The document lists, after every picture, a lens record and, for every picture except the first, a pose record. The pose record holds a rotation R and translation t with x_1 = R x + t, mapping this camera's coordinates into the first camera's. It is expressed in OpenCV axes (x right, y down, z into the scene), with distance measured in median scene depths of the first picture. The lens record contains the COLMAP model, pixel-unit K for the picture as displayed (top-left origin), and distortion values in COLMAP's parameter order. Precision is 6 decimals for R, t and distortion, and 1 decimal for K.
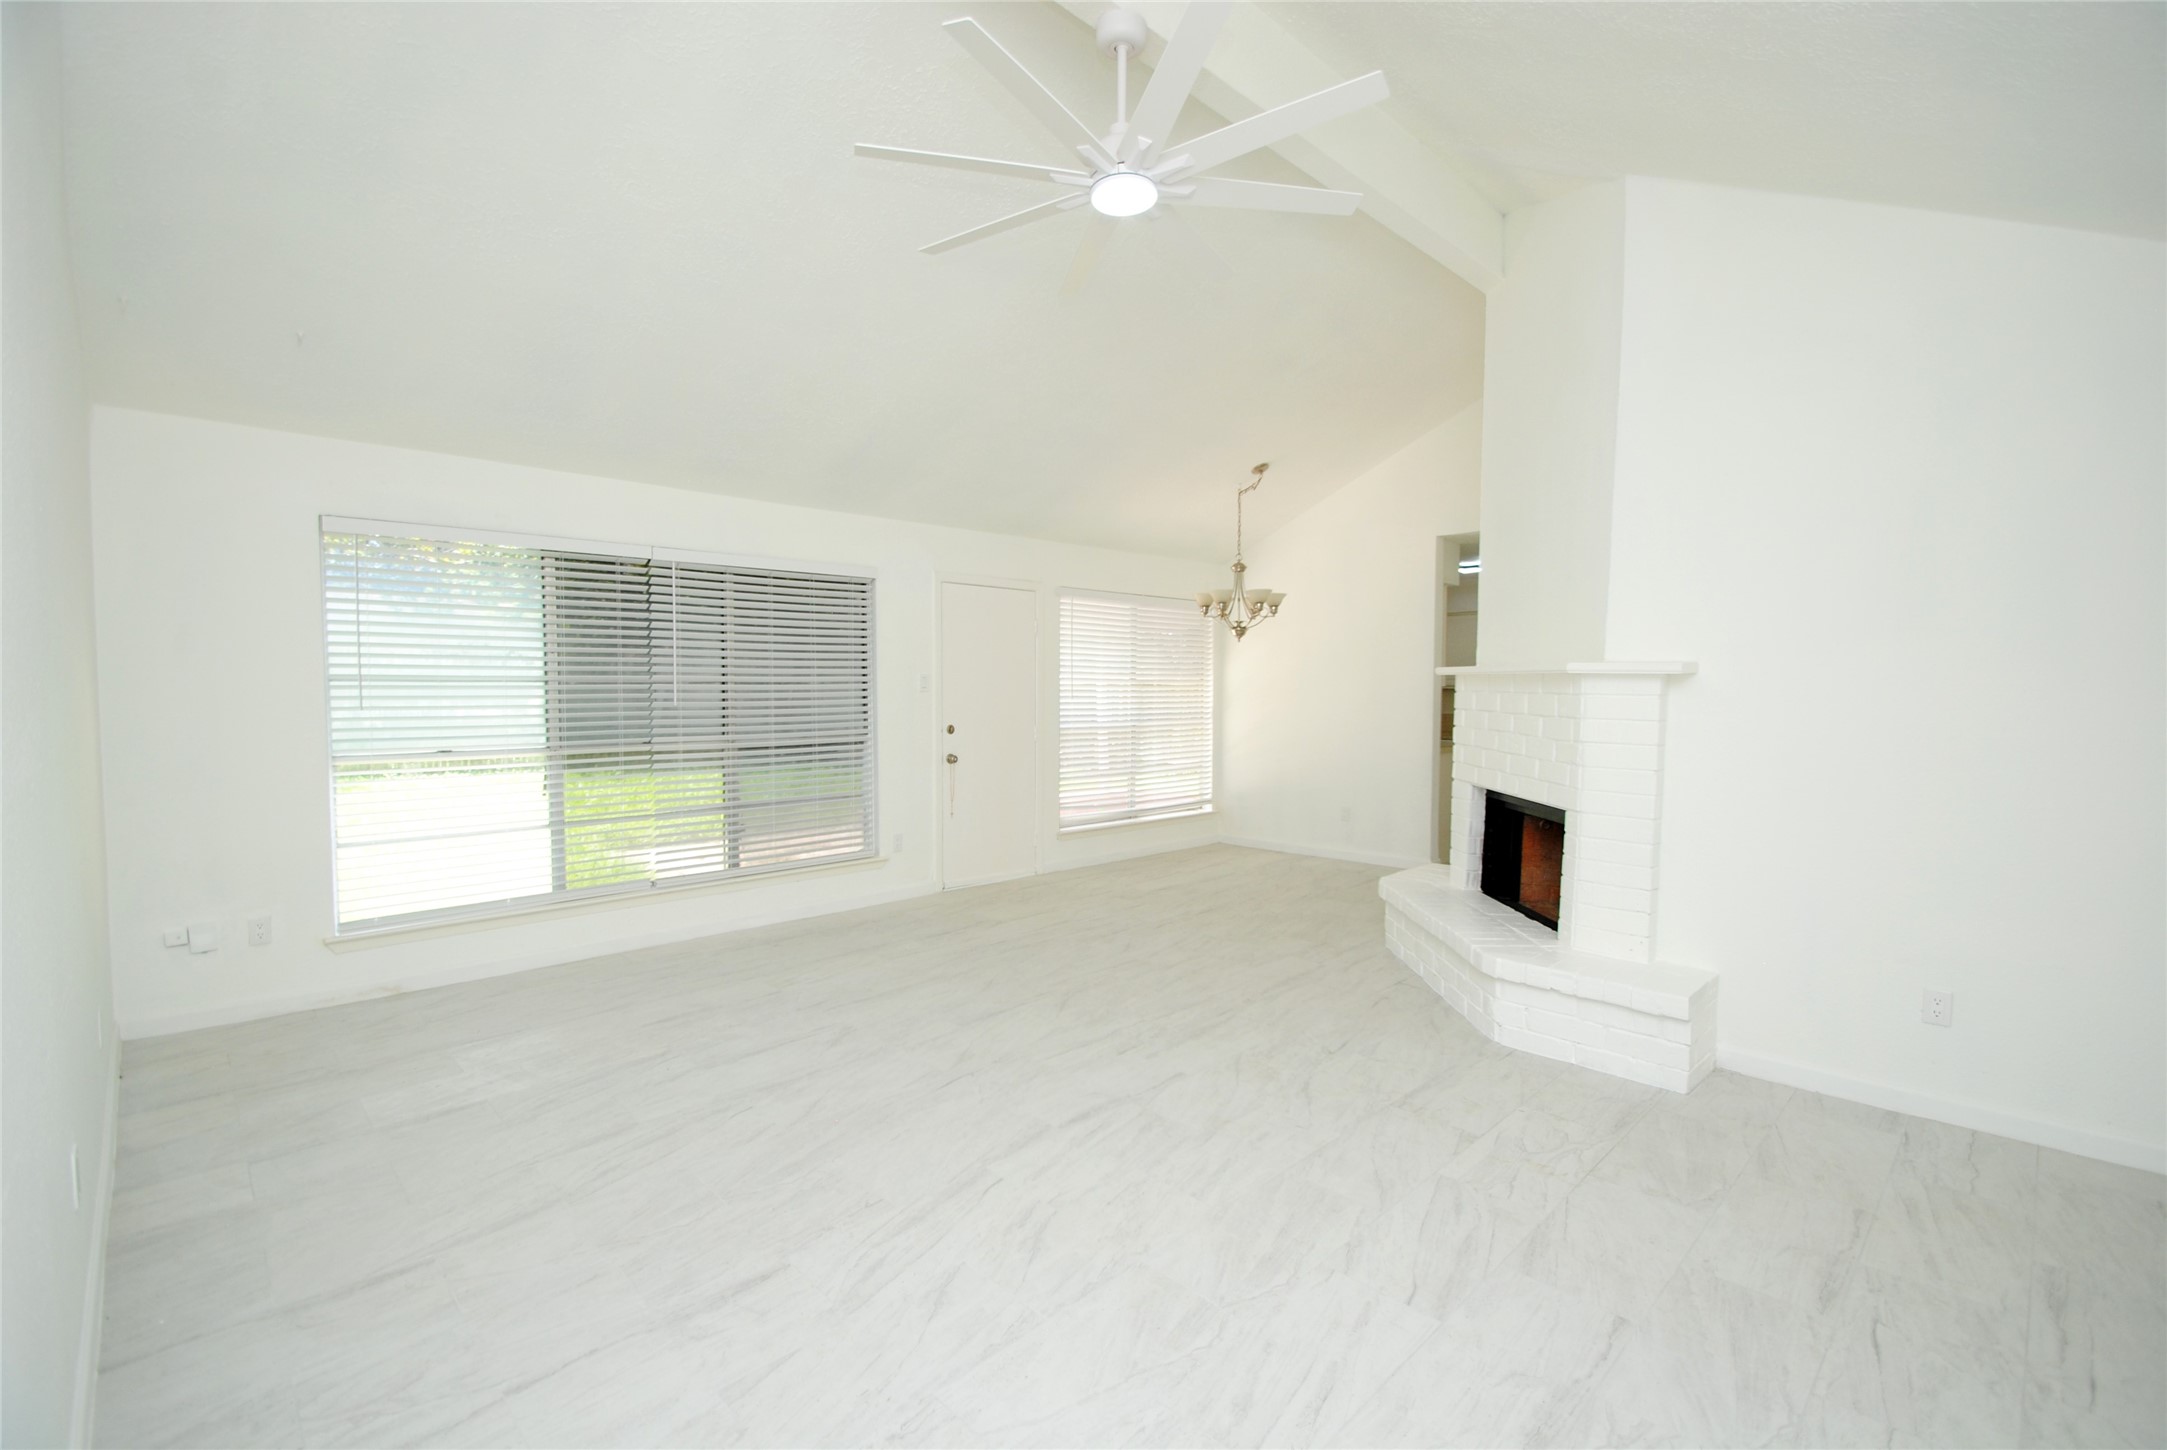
lens RADIAL K [[951.8, 0, 1097.0], [0, 951.8, 729.7], [0, 0, 1]] dist [0.009226, -0.011765]
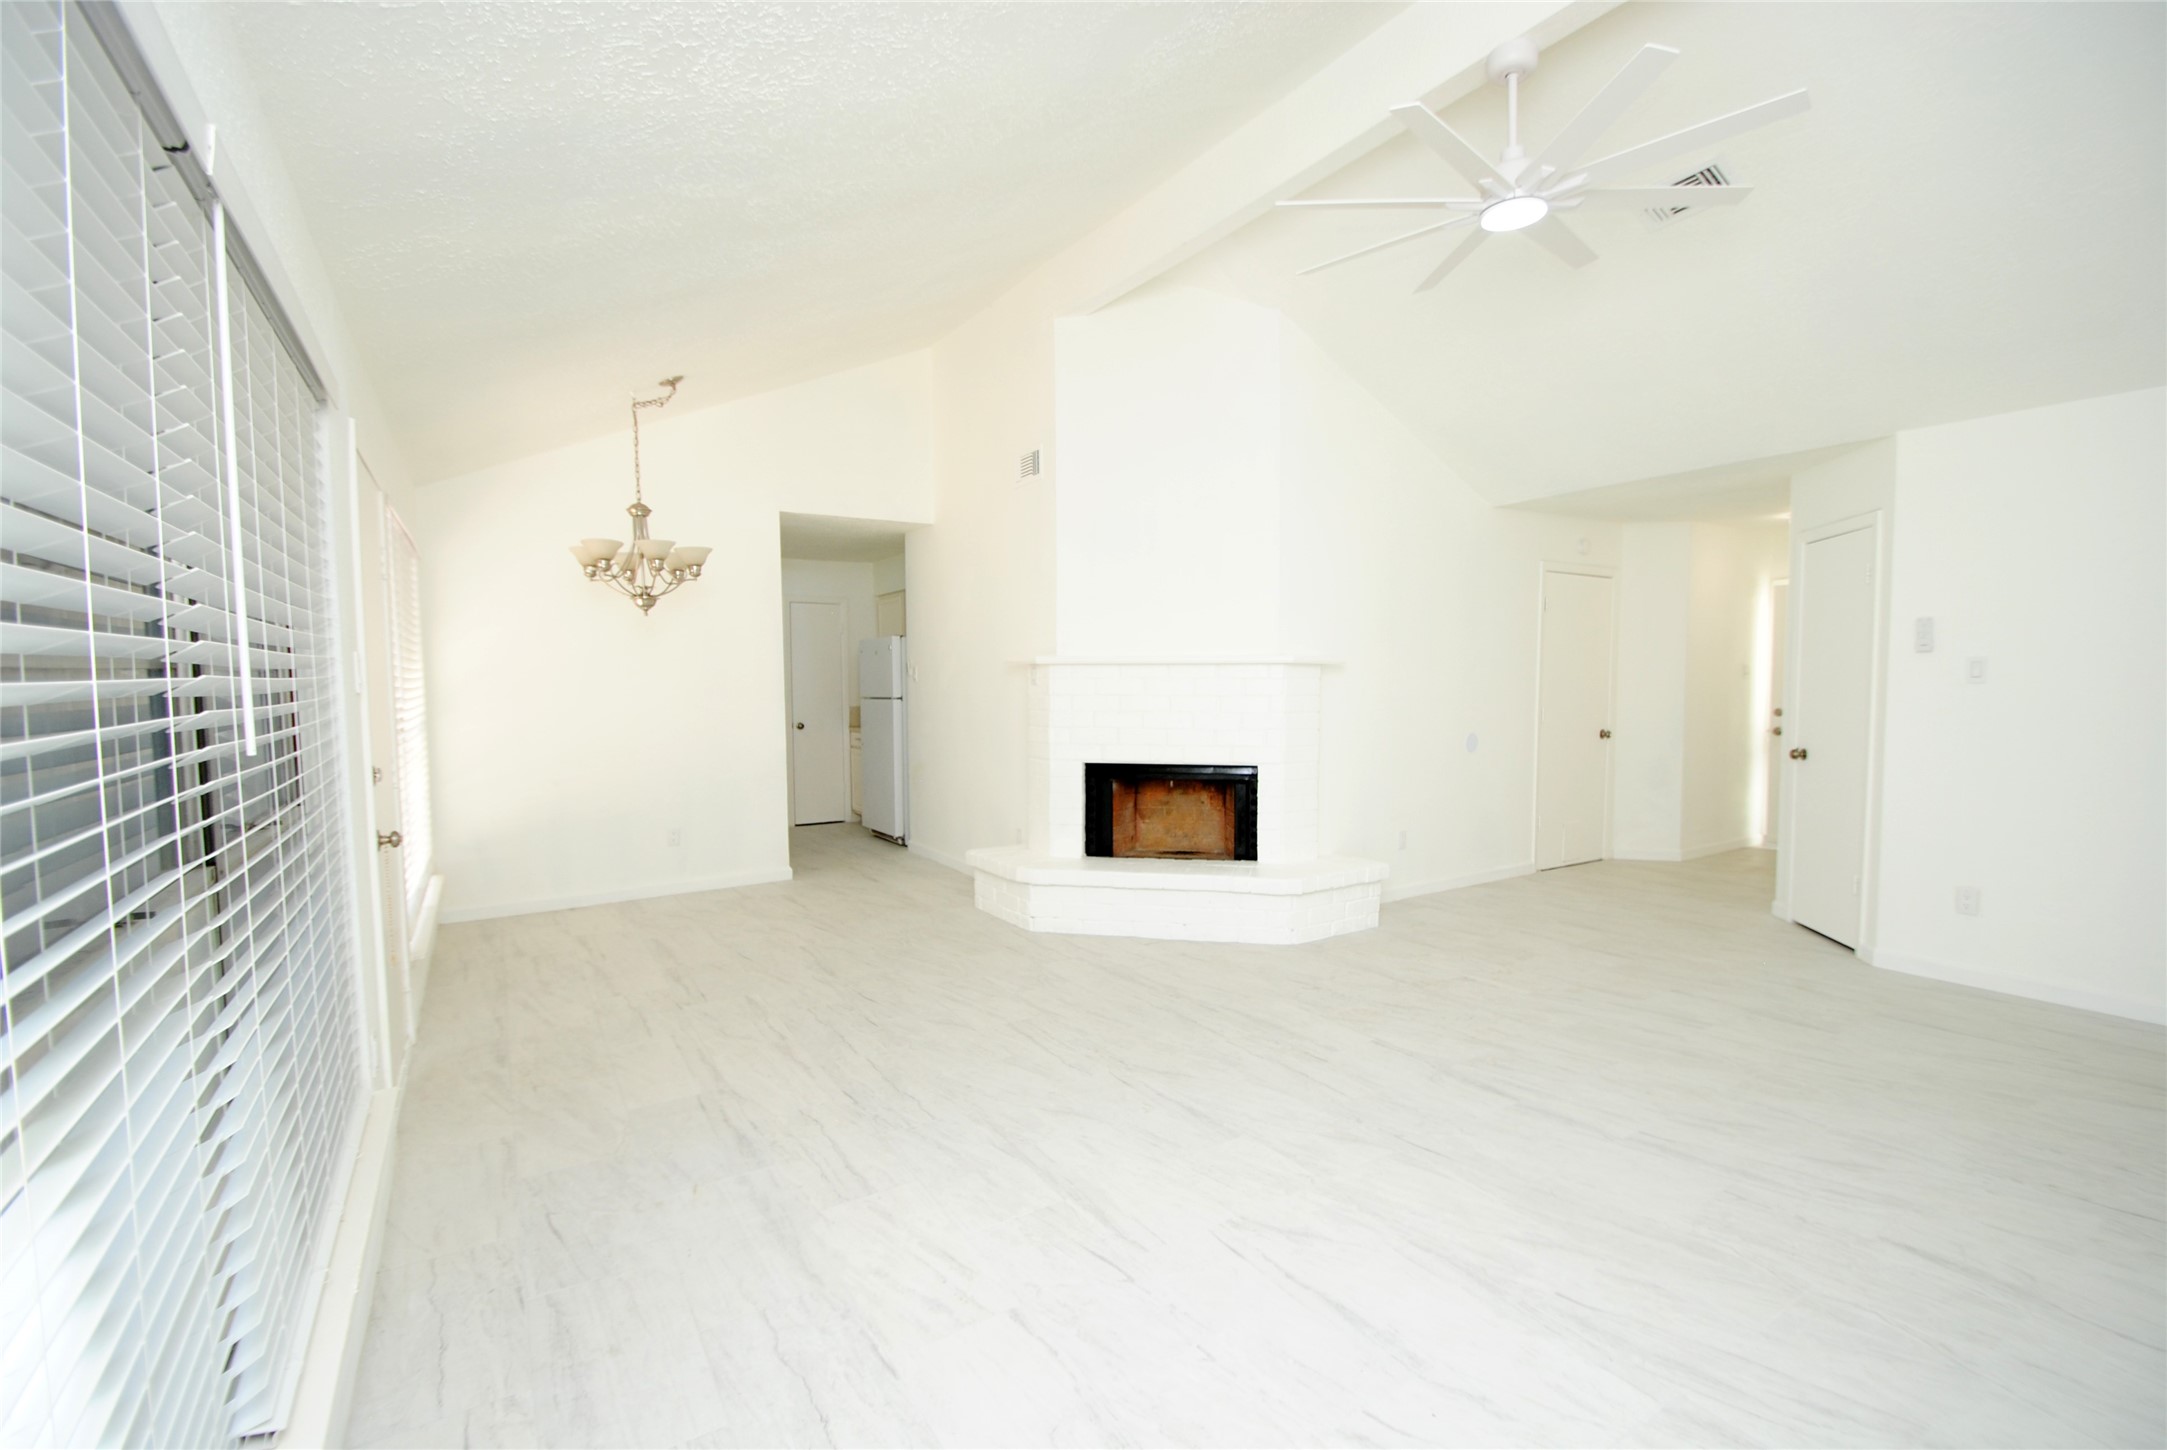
lens RADIAL K [[949.0, 0, 1098.2], [0, 949.0, 729.8], [0, 0, 1]] dist [0.009646, -0.012366]
pose [[0.208129, -0.060399, 0.976235, -0.785089], [0.053028, 0.997320, 0.050399, -0.040325], [-0.976663, 0.041279, 0.210774, 0.854763]]
